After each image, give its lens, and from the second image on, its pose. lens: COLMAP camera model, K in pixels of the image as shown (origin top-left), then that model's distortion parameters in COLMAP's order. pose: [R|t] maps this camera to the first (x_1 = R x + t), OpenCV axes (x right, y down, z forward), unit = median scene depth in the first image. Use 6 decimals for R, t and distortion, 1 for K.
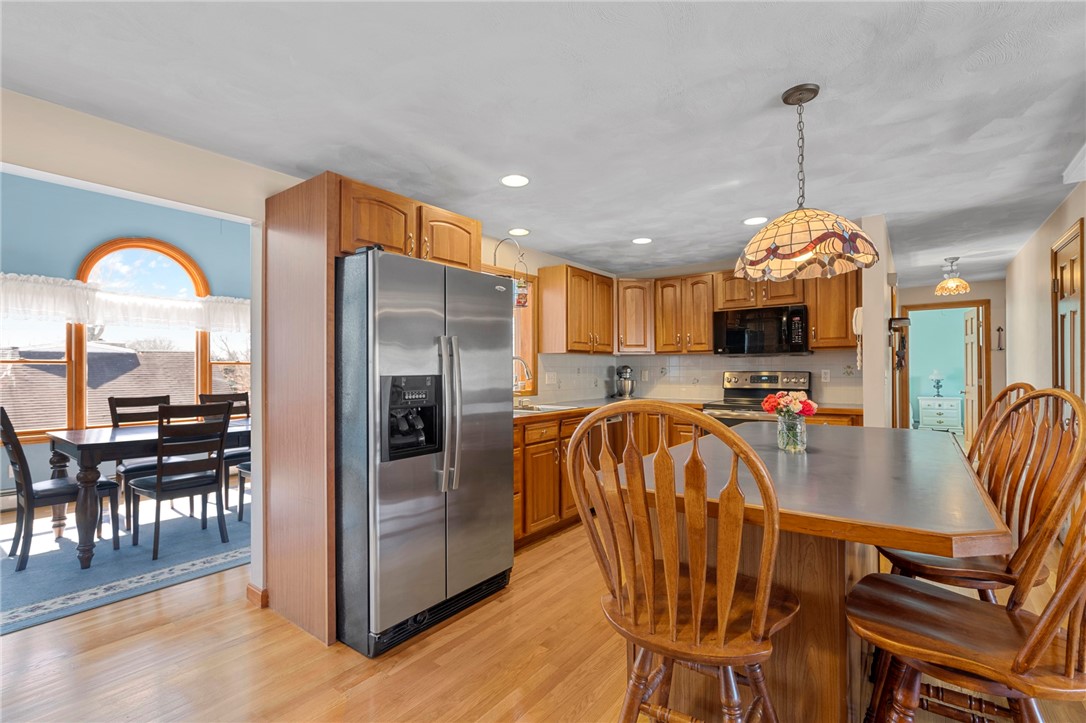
lens RADIAL K [[492.7, 0, 542.2], [0, 492.7, 366.9], [0, 0, 1]] dist [0.000731, 0.000370]
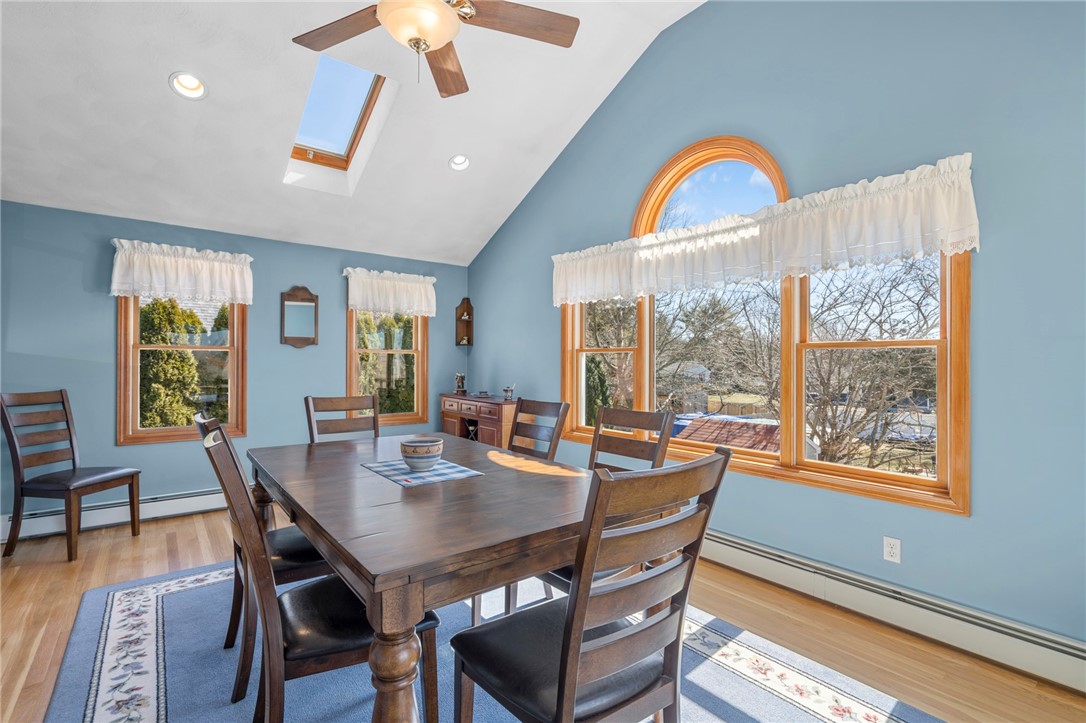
lens RADIAL K [[492.7, 0, 543.8], [0, 492.7, 362.1], [0, 0, 1]] dist [0.000731, 0.000370]
pose [[-0.251565, -0.001084, -0.967840, -0.255621], [0.000921, 0.999999, -0.001359, 0.016622], [0.967840, -0.001233, -0.251564, 1.537629]]
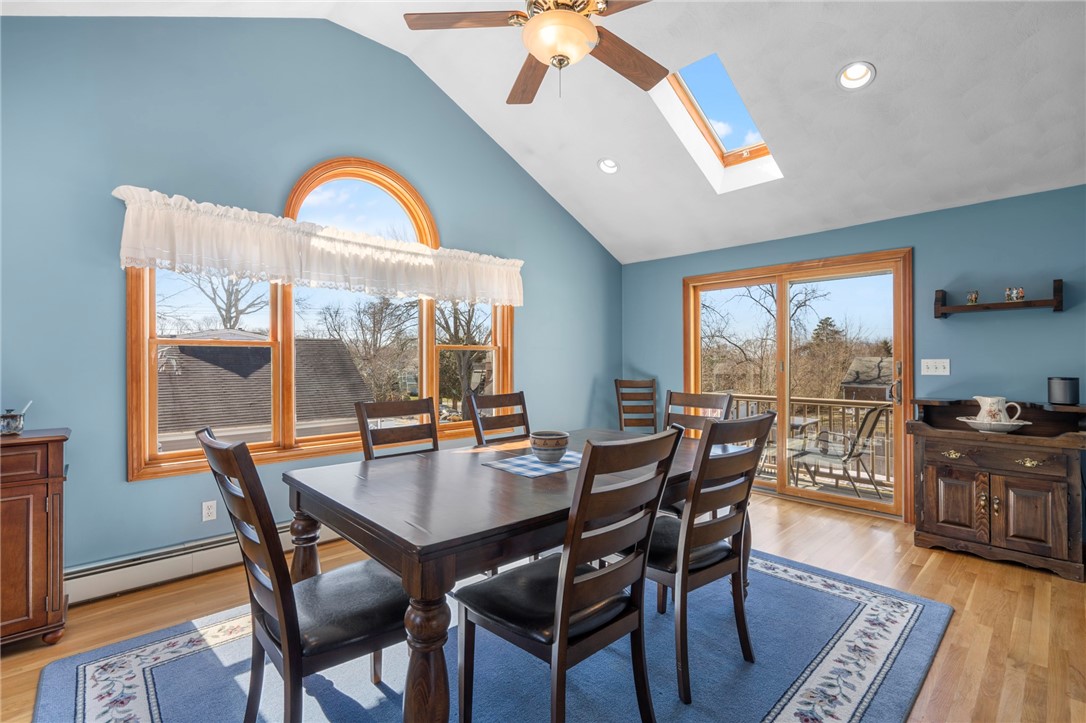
lens RADIAL K [[492.7, 0, 542.3], [0, 492.7, 357.4], [0, 0, 1]] dist [0.000731, 0.000370]
pose [[0.986874, 0.005852, -0.161384, -0.719839], [-0.004644, 0.999958, 0.007860, 0.004241], [0.161424, -0.007008, 0.986860, 0.583144]]
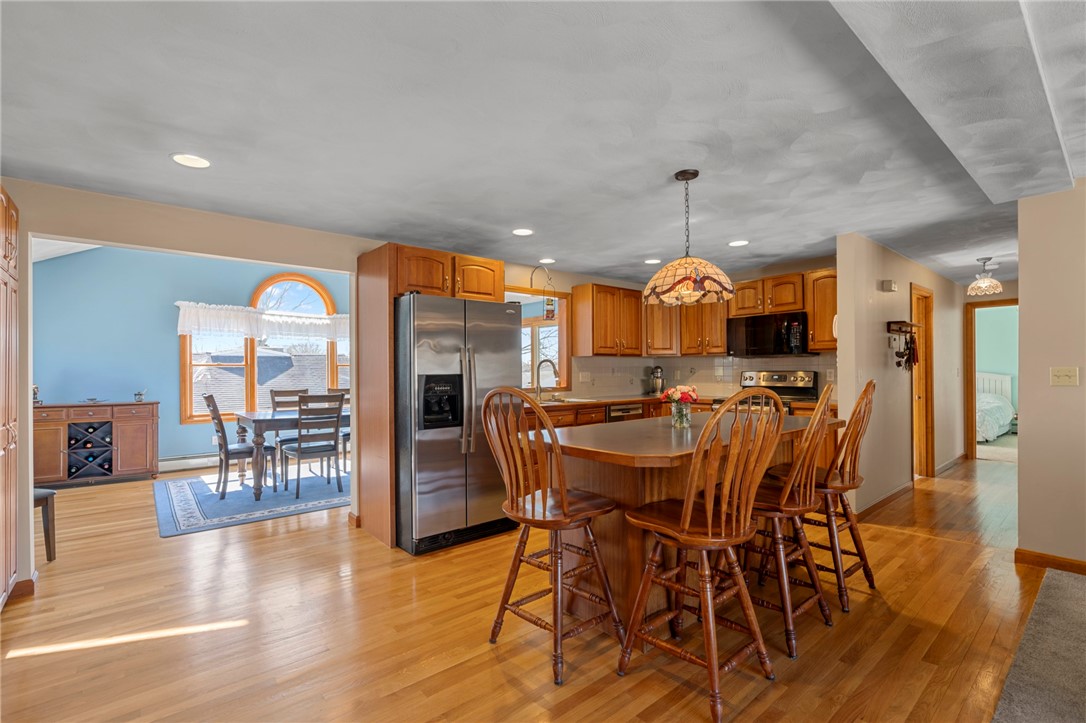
lens RADIAL K [[492.7, 0, 540.7], [0, 492.7, 368.8], [0, 0, 1]] dist [0.000731, 0.000370]
pose [[0.975507, -0.002397, -0.219956, 0.251355], [0.003492, 0.999983, 0.004590, -0.003705], [0.219941, -0.005245, 0.975499, -0.277933]]
